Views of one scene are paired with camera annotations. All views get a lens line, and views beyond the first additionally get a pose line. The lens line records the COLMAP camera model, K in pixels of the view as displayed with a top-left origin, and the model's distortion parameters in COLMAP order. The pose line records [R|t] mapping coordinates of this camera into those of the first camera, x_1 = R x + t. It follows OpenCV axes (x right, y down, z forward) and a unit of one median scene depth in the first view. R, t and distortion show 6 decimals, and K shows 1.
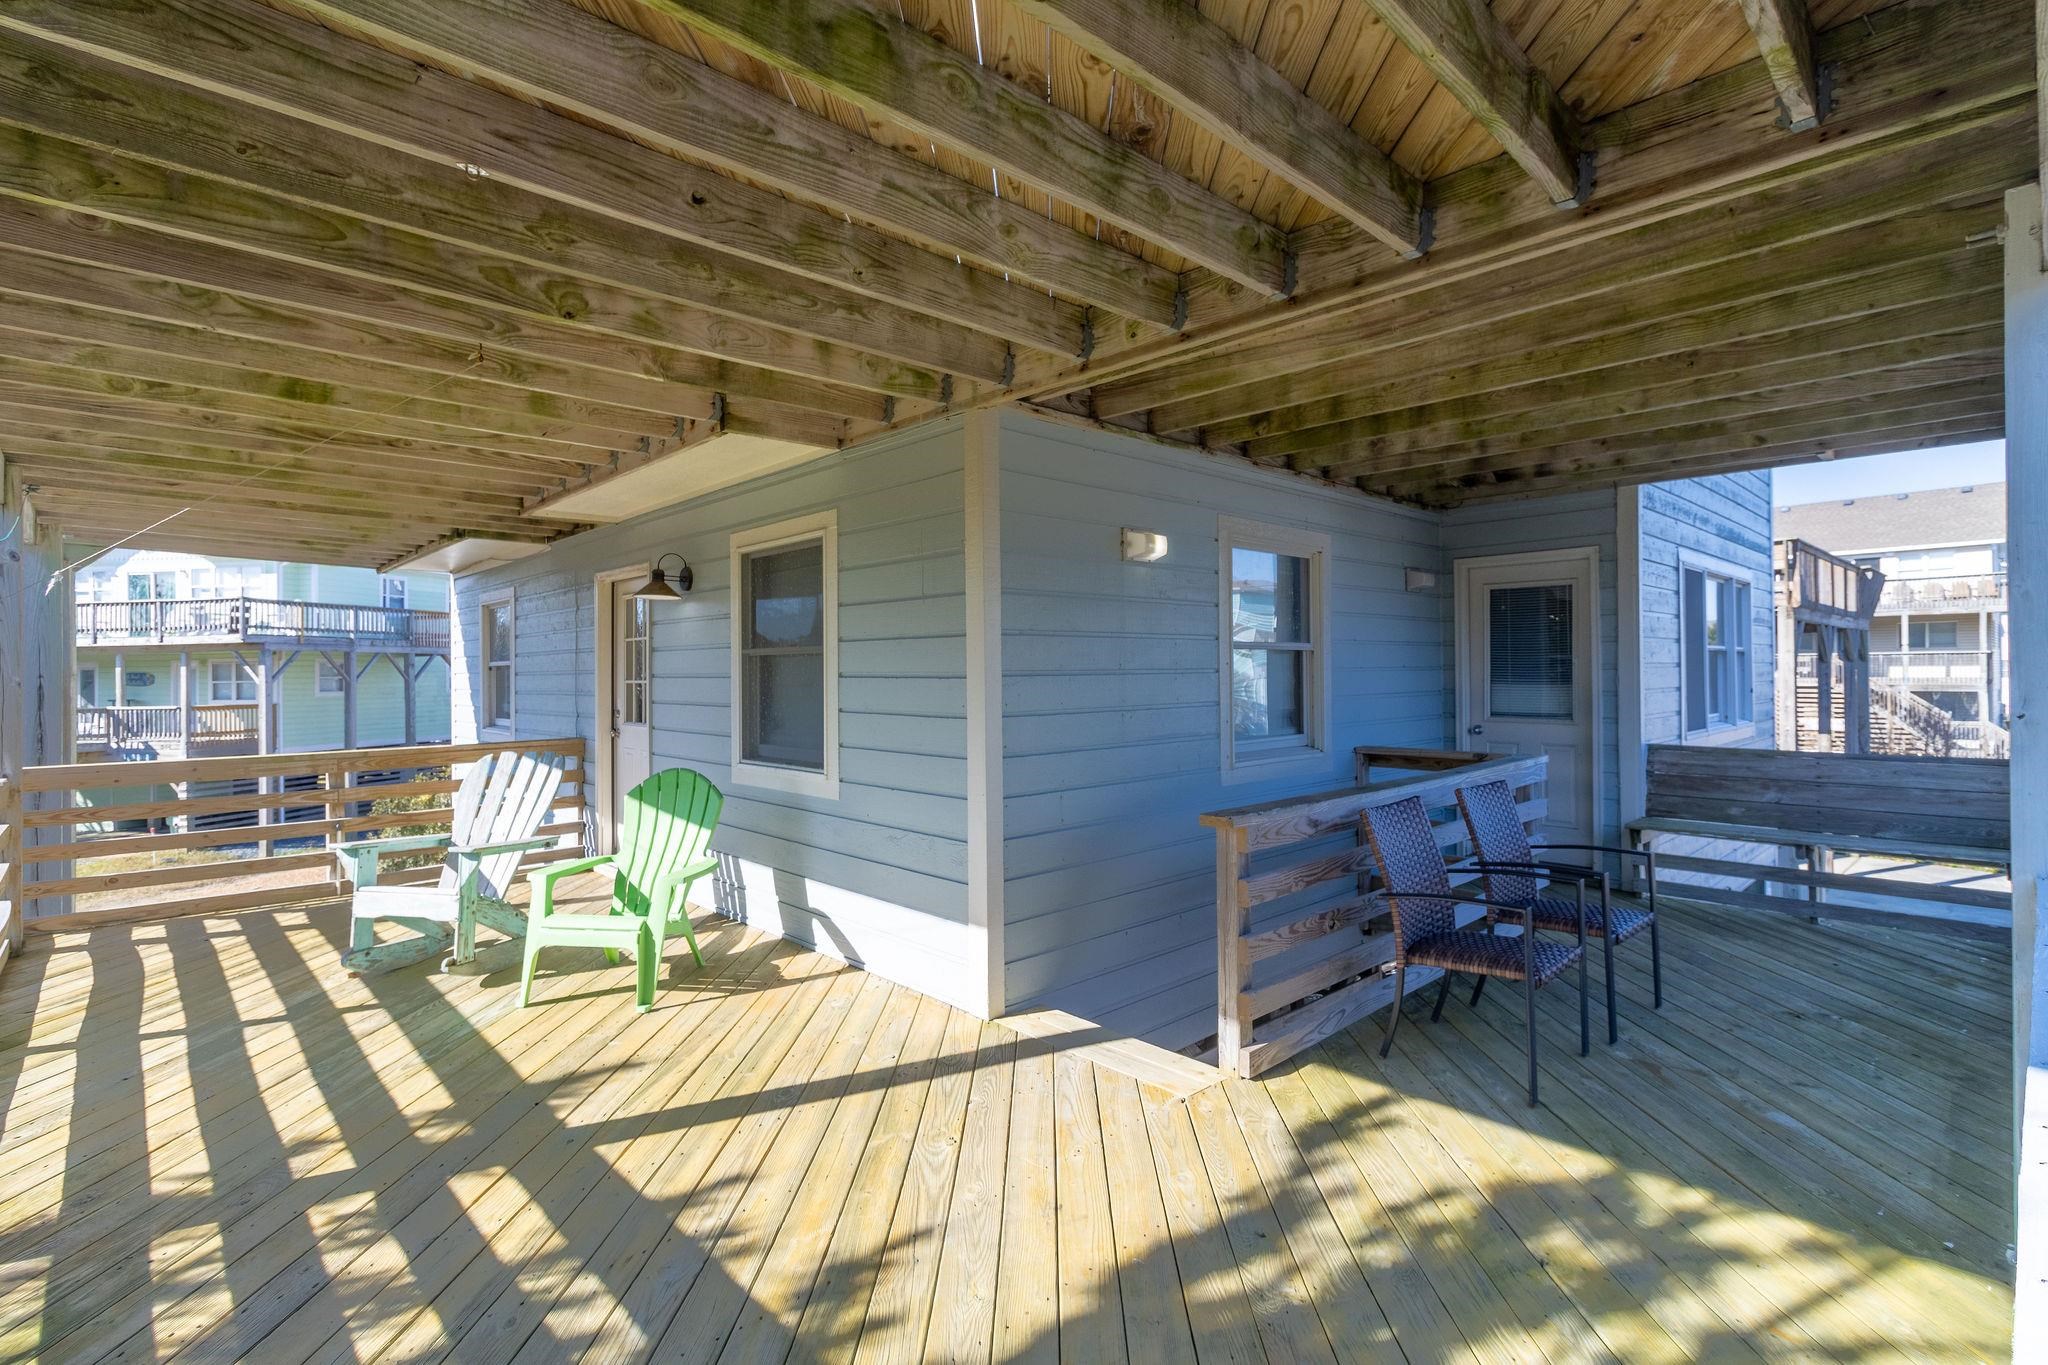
lens RADIAL K [[953.6, 0, 1007.1], [0, 953.6, 674.3], [0, 0, 1]] dist [0.004467, -0.001148]
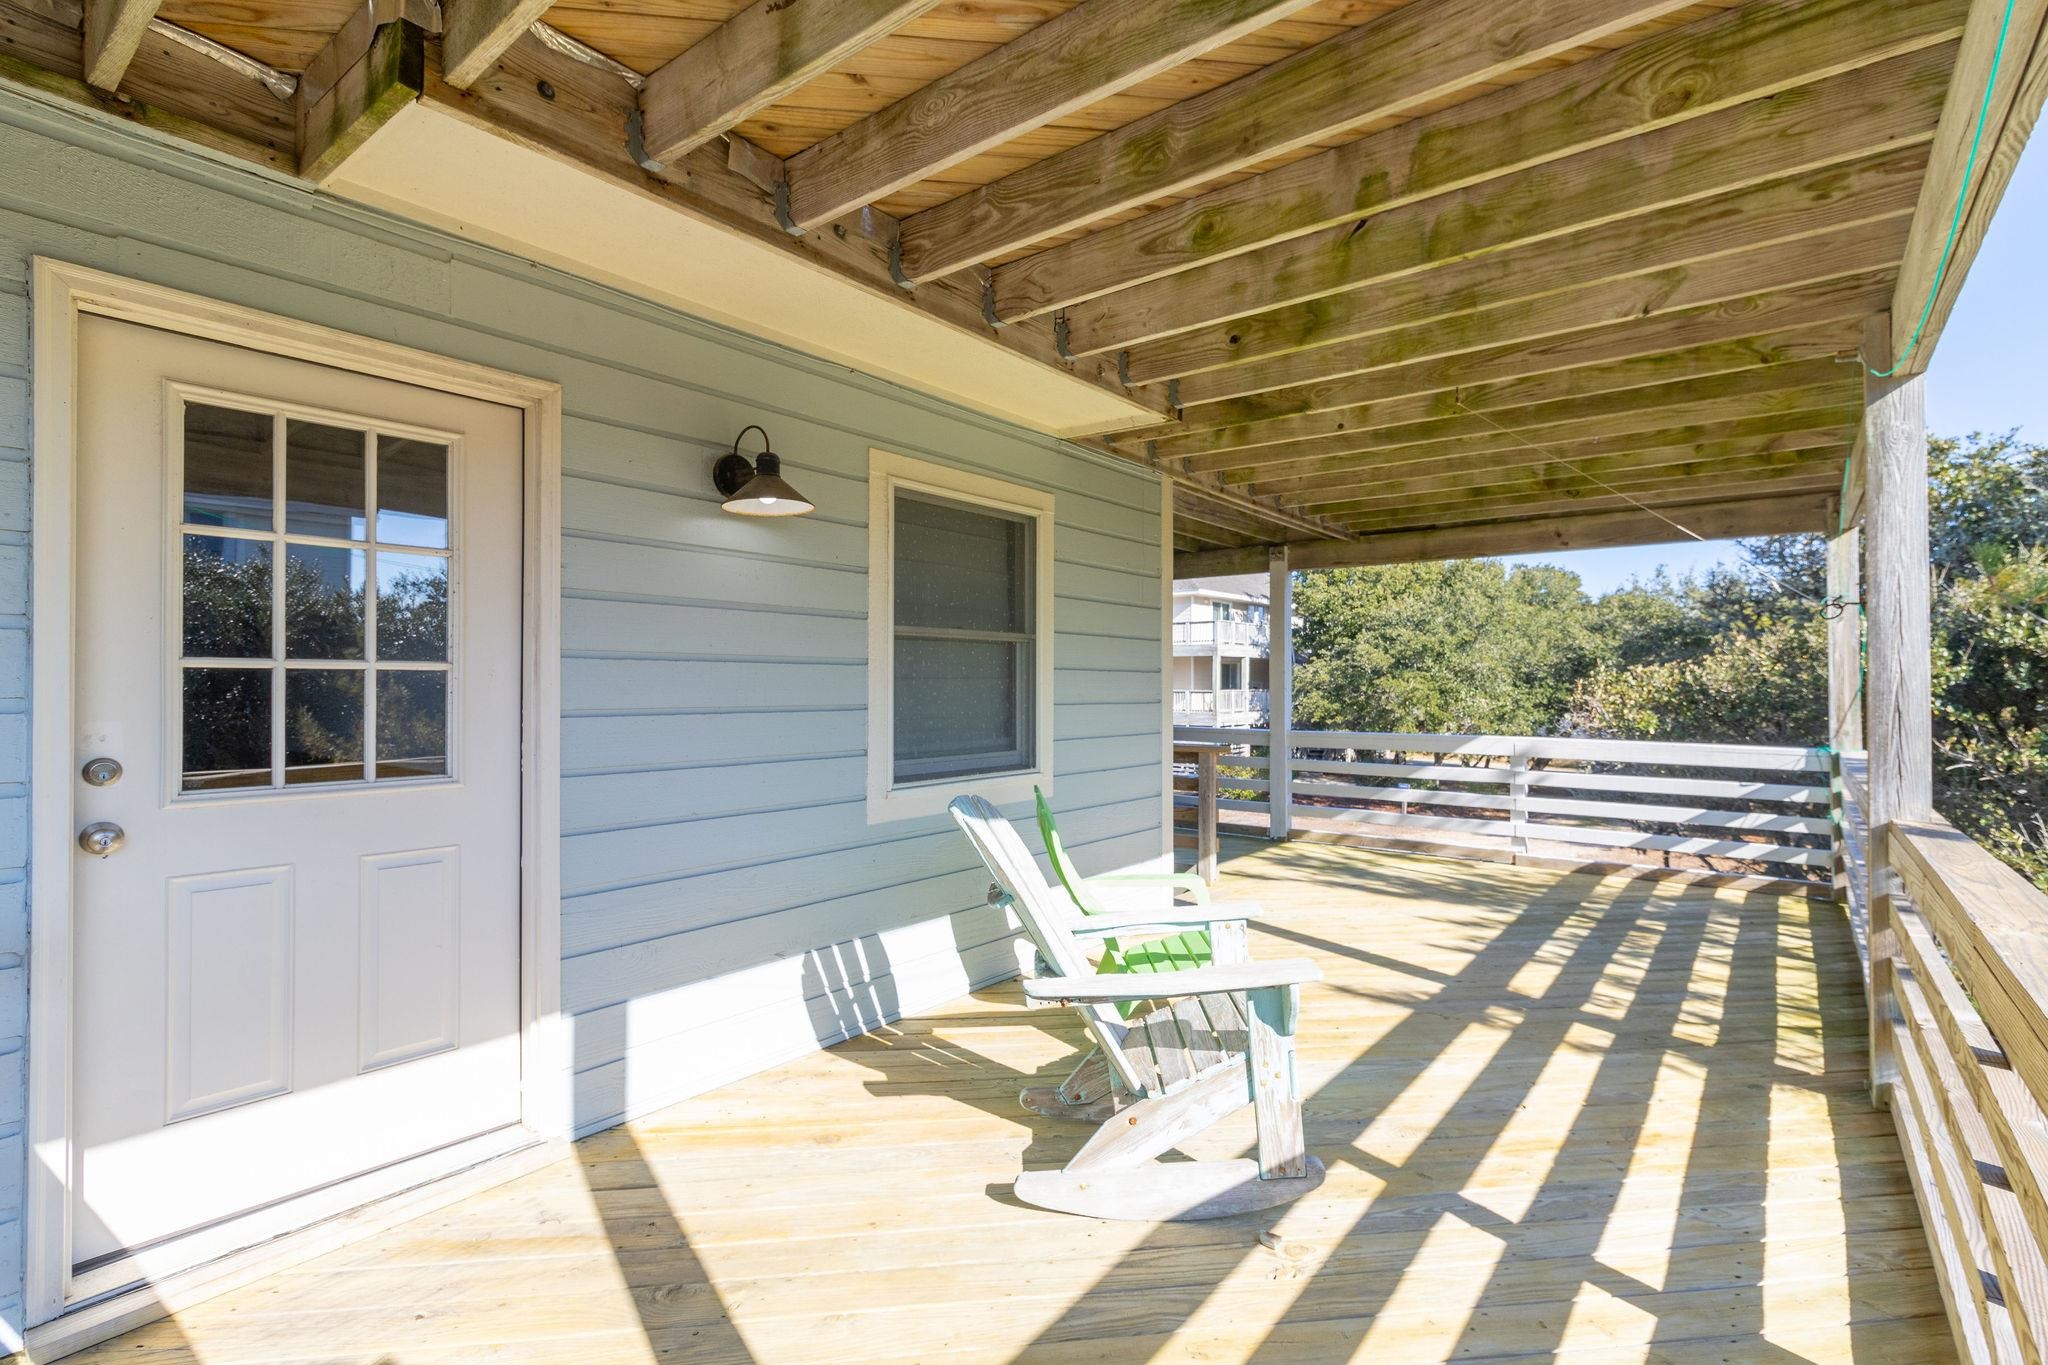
lens RADIAL K [[953.6, 0, 1024.4], [0, 953.6, 678.8], [0, 0, 1]] dist [0.004467, -0.001148]
pose [[-0.146172, 0.007569, 0.989230, -1.667871], [-0.005334, 0.999950, -0.008440, 0.032272], [-0.989245, -0.006510, -0.146125, 1.718916]]
